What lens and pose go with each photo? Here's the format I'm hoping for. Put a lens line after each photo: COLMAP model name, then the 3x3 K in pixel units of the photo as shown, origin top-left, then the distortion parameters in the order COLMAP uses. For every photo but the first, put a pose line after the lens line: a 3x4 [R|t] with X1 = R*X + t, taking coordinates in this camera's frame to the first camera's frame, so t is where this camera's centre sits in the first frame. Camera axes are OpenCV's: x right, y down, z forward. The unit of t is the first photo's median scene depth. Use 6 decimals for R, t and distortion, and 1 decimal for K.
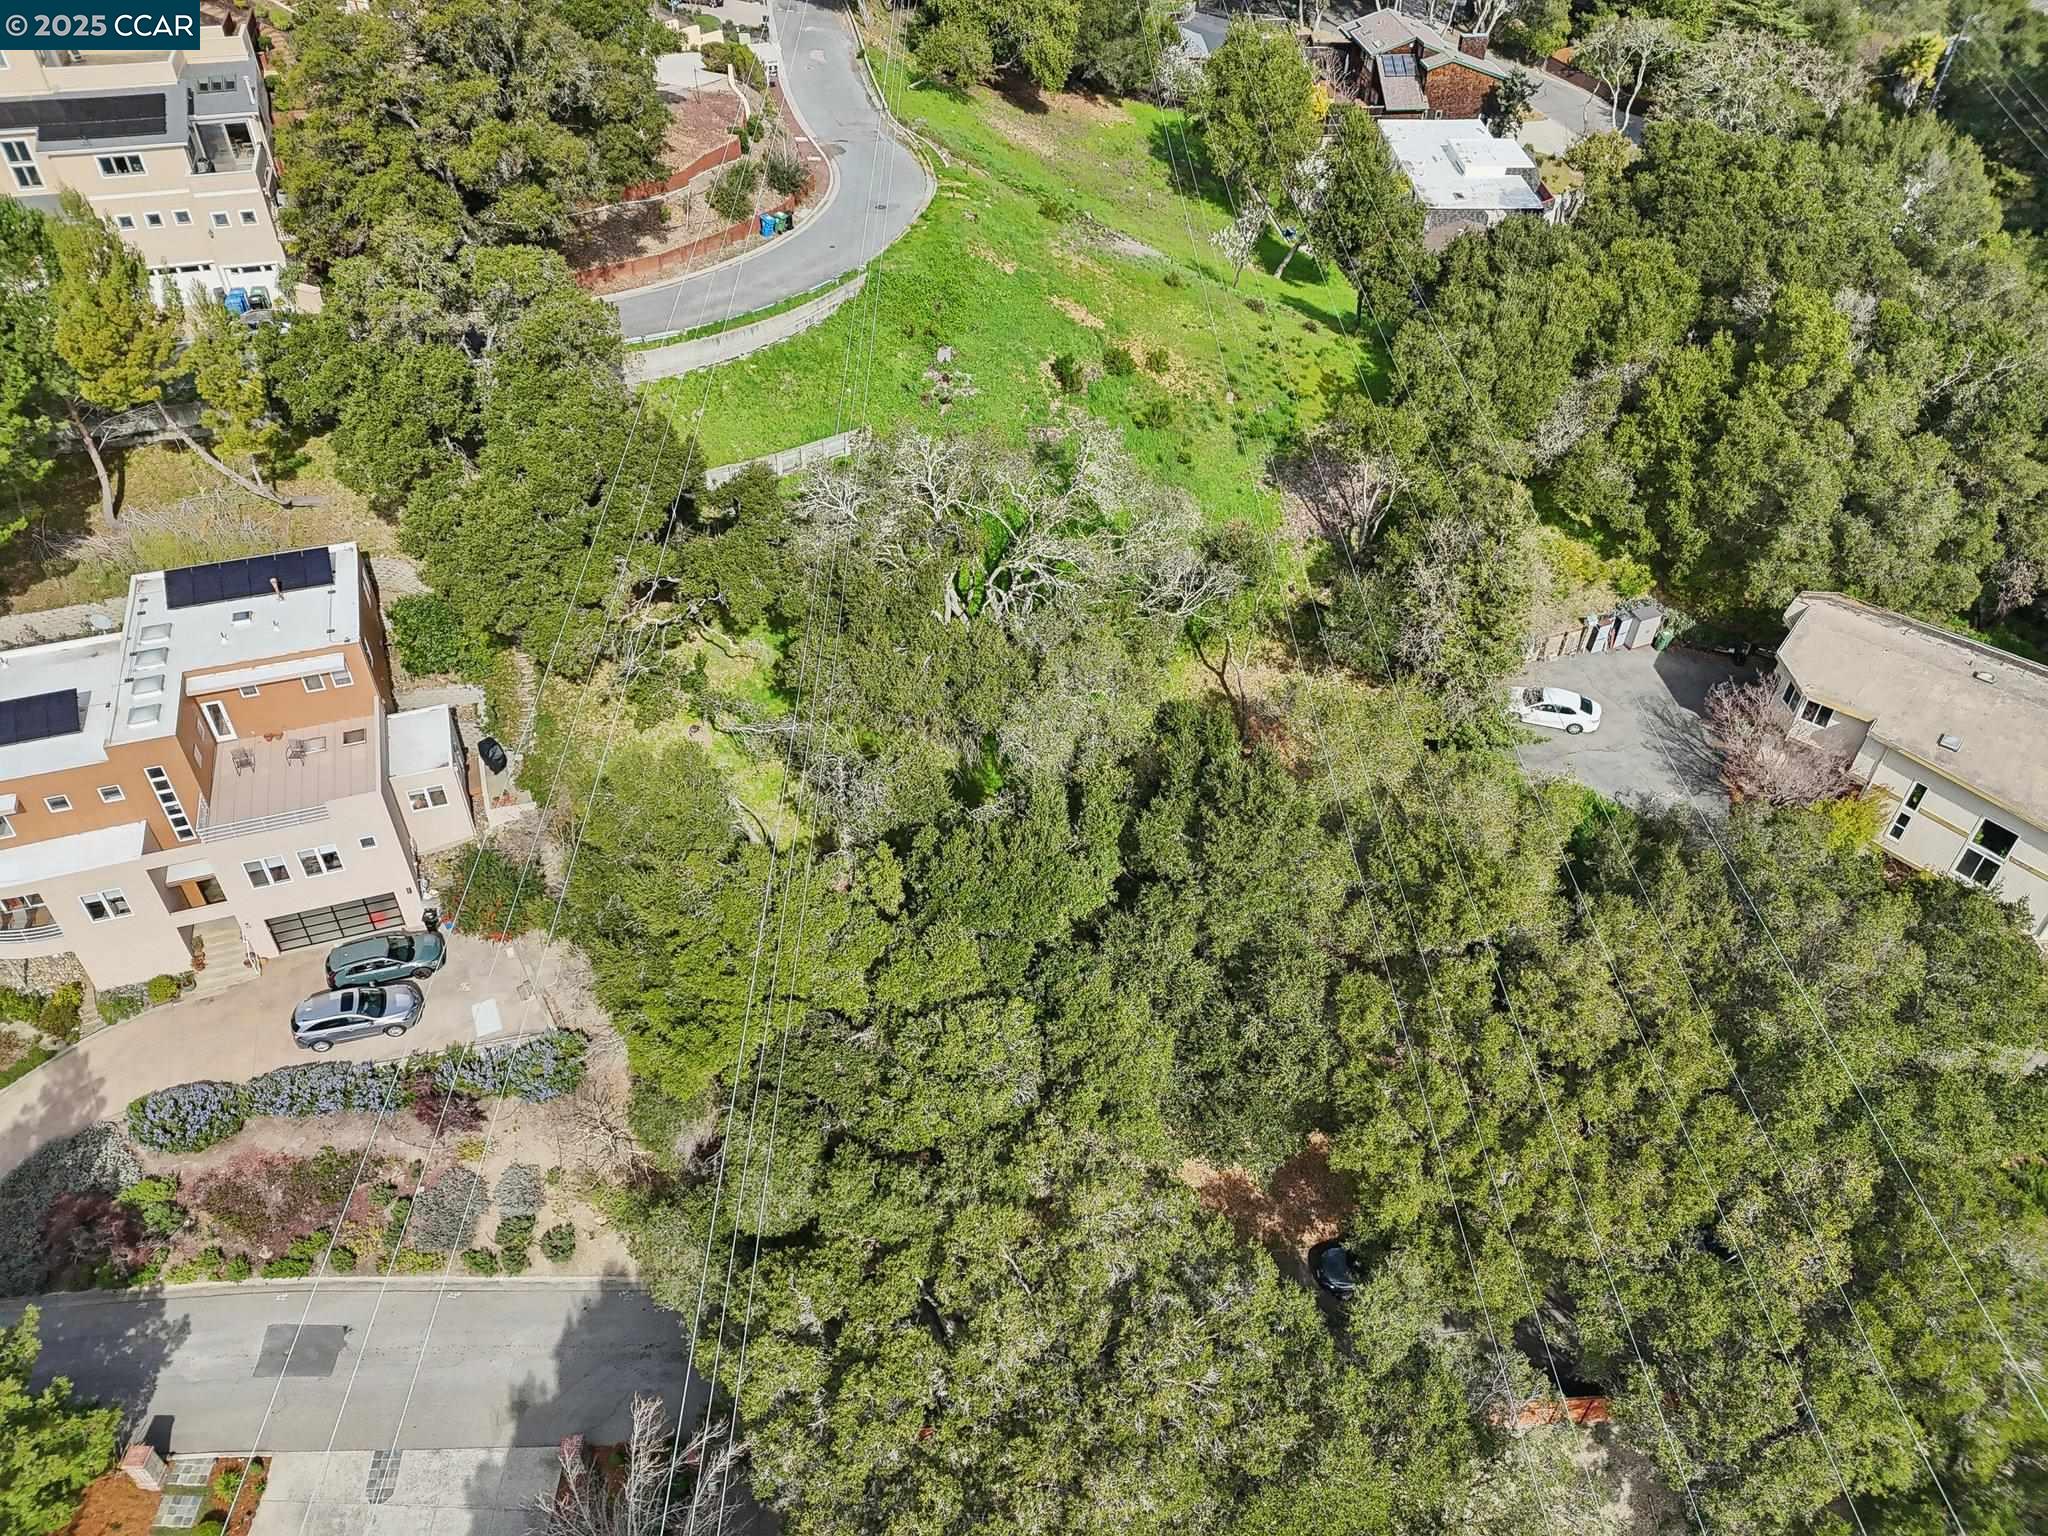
lens RADIAL K [[1489.6, 0, 1024.0], [0, 1489.6, 768.0], [0, 0, 1]] dist [0.022257, 0.001747]
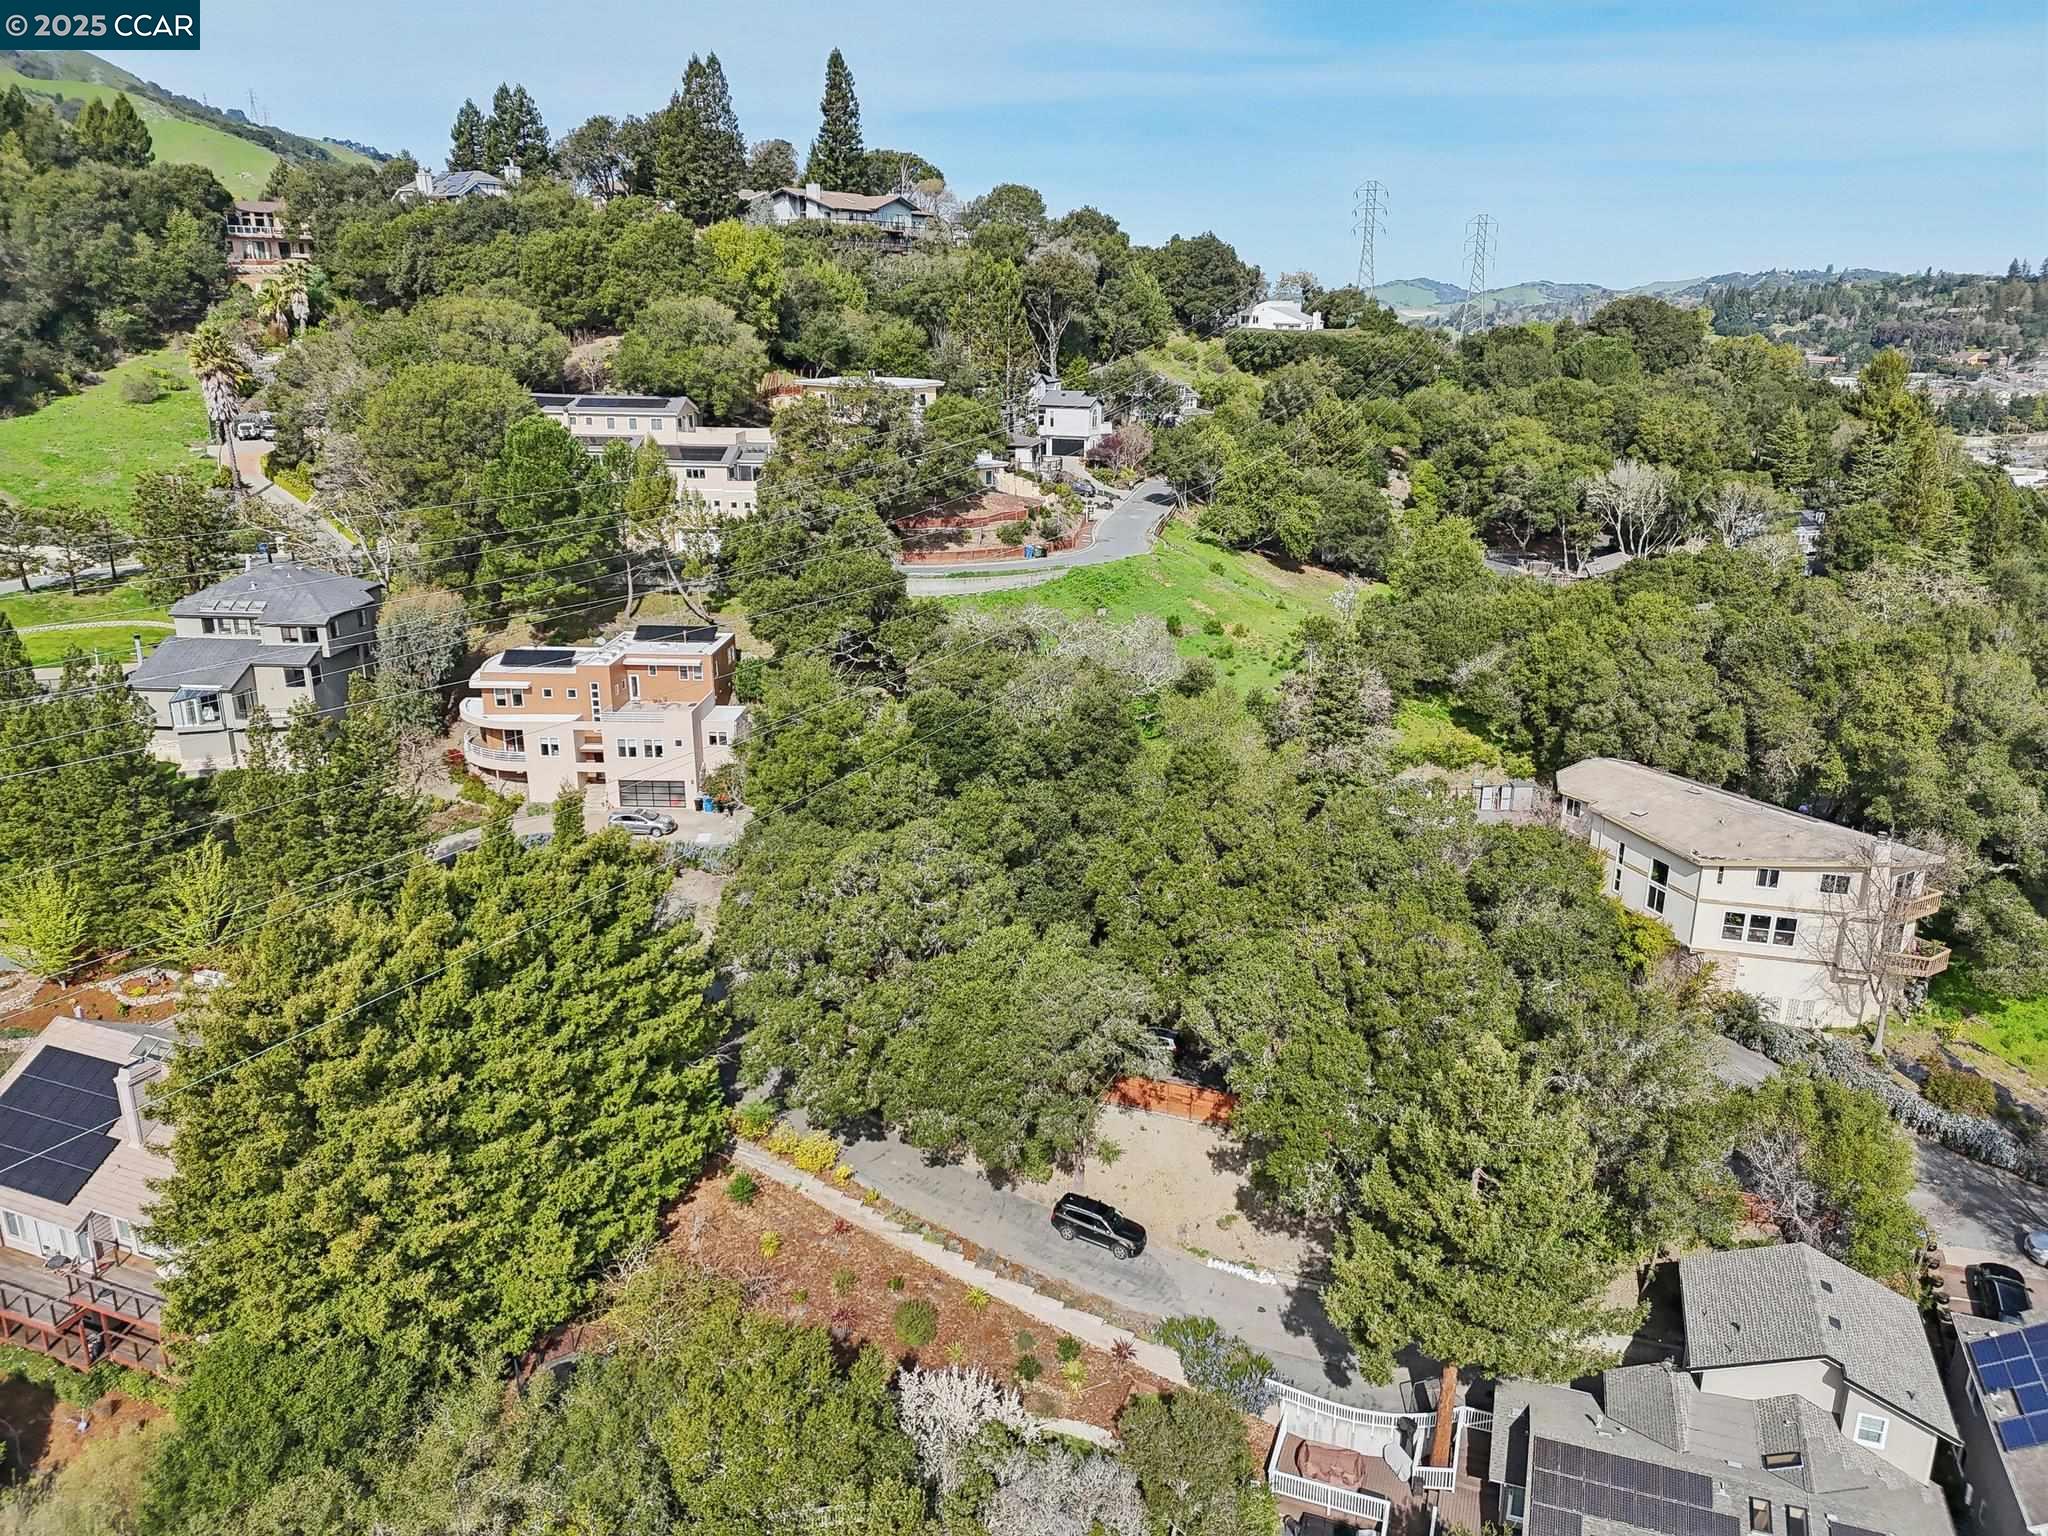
lens RADIAL K [[1486.3, 0, 1024.0], [0, 1486.3, 768.0], [0, 0, 1]] dist [0.082476, -0.082881]
pose [[0.930376, 0.100913, -0.352443, 0.507414], [-0.236518, 0.899758, -0.366736, 0.543454], [0.280105, 0.424562, 0.860981, -0.375600]]
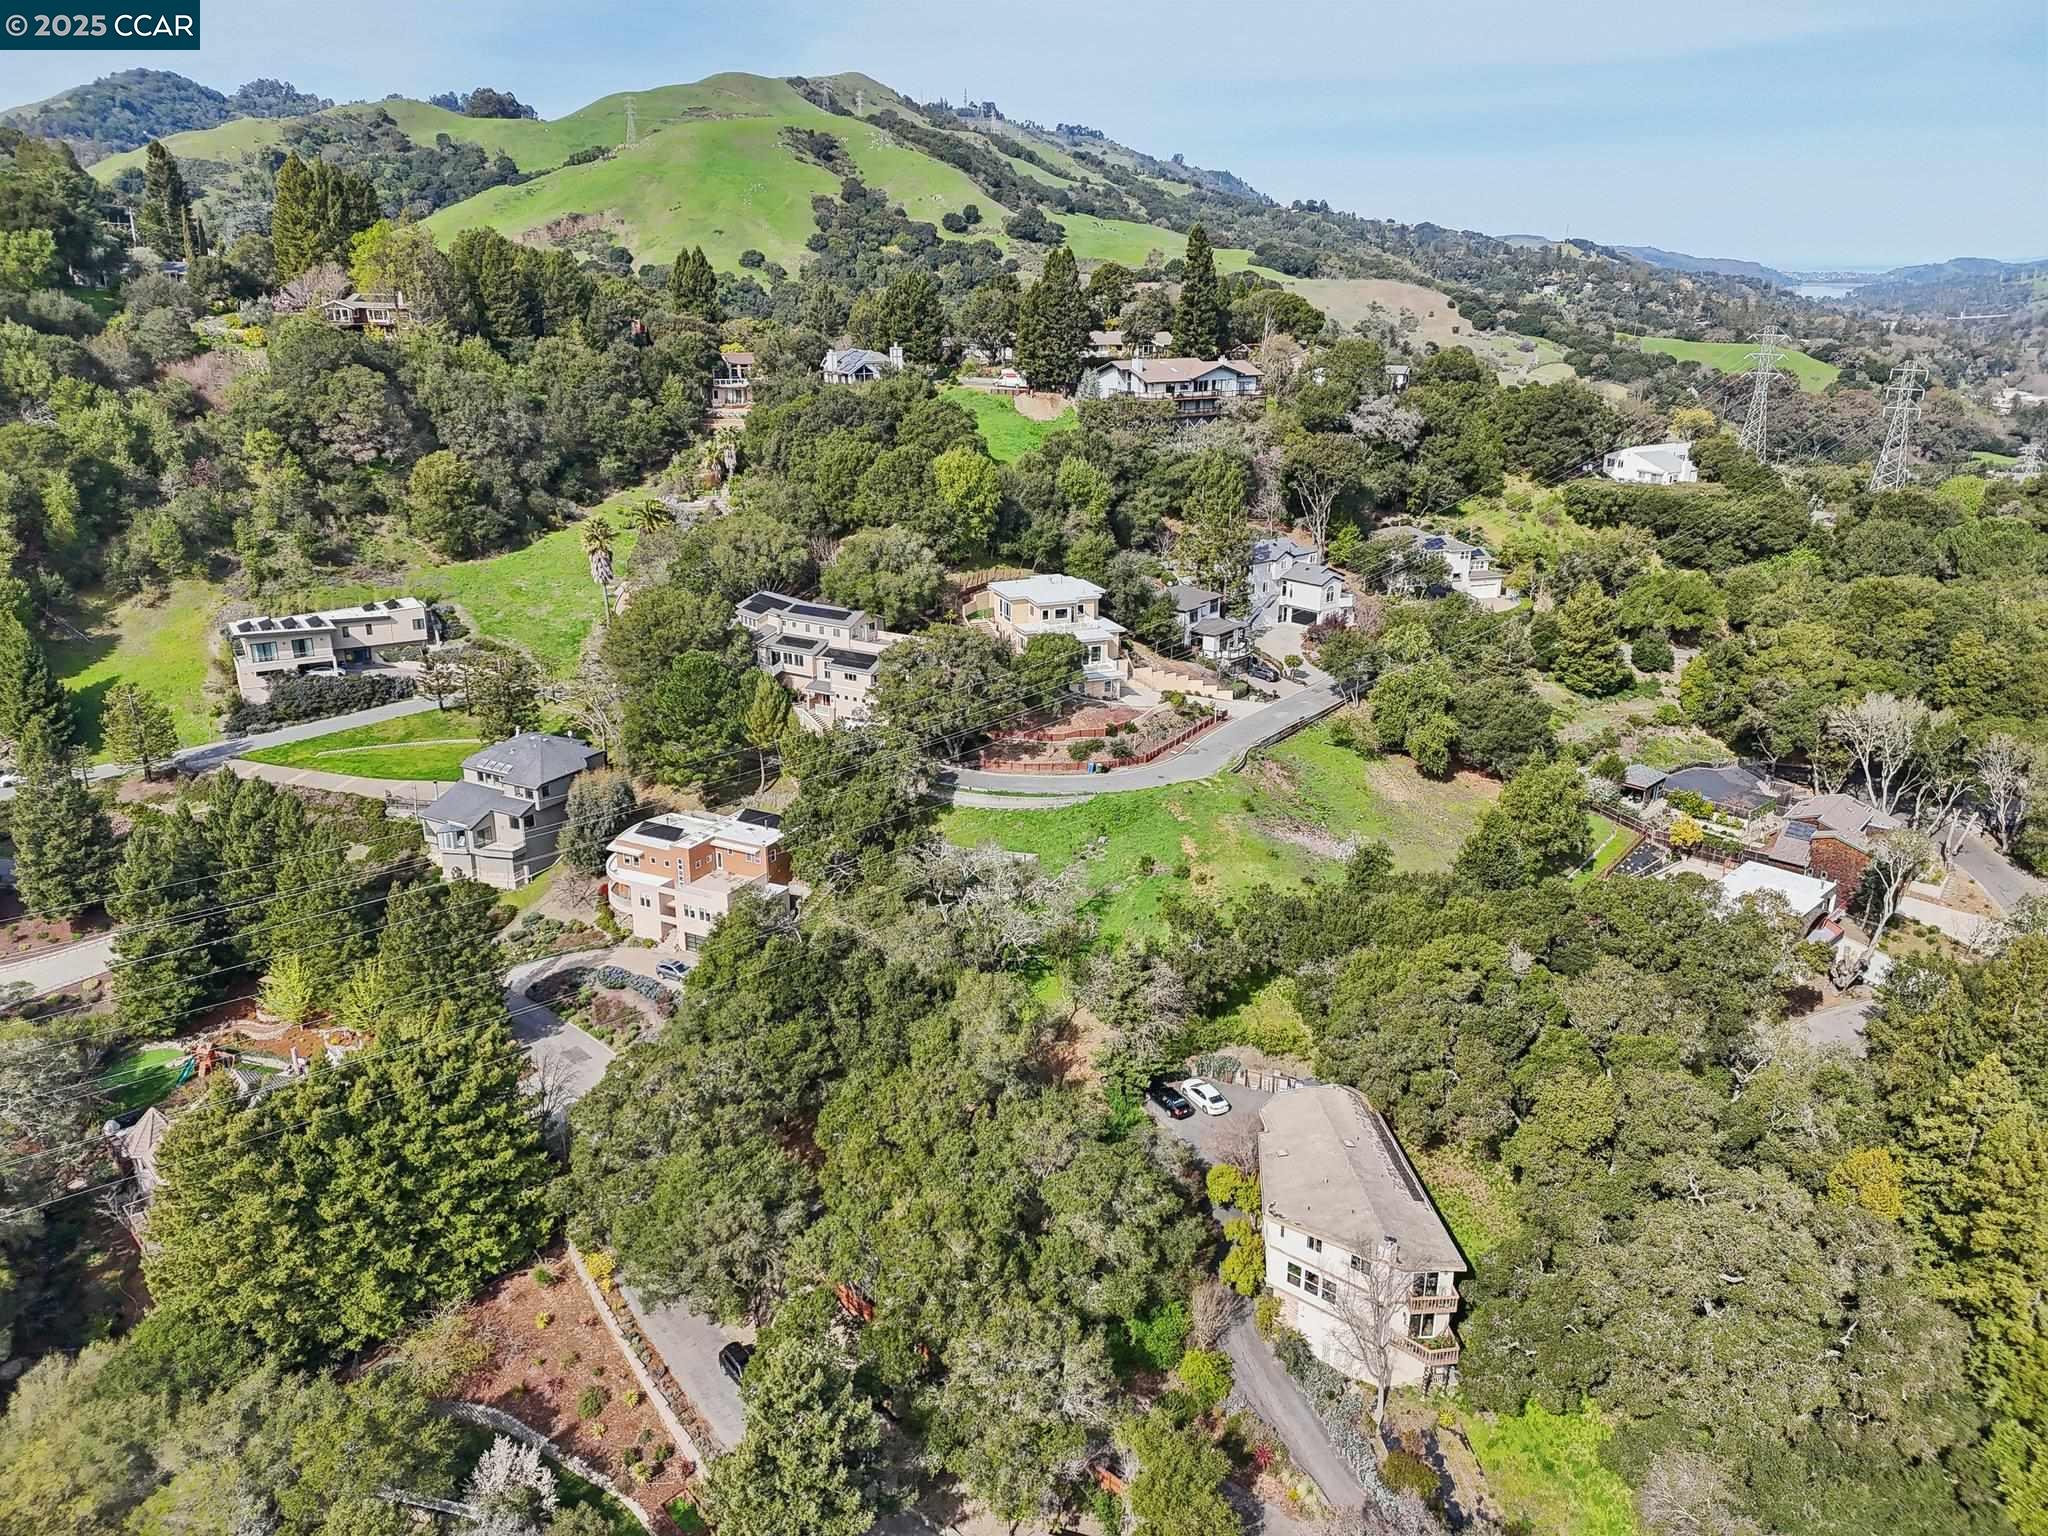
lens RADIAL K [[1486.3, 0, 1024.0], [0, 1486.3, 768.0], [0, 0, 1]] dist [0.082476, -0.082881]
pose [[0.689435, 0.224734, -0.688603, 1.315506], [-0.476397, 0.856796, -0.197347, 0.074808], [0.545642, 0.464106, 0.697768, -0.480694]]
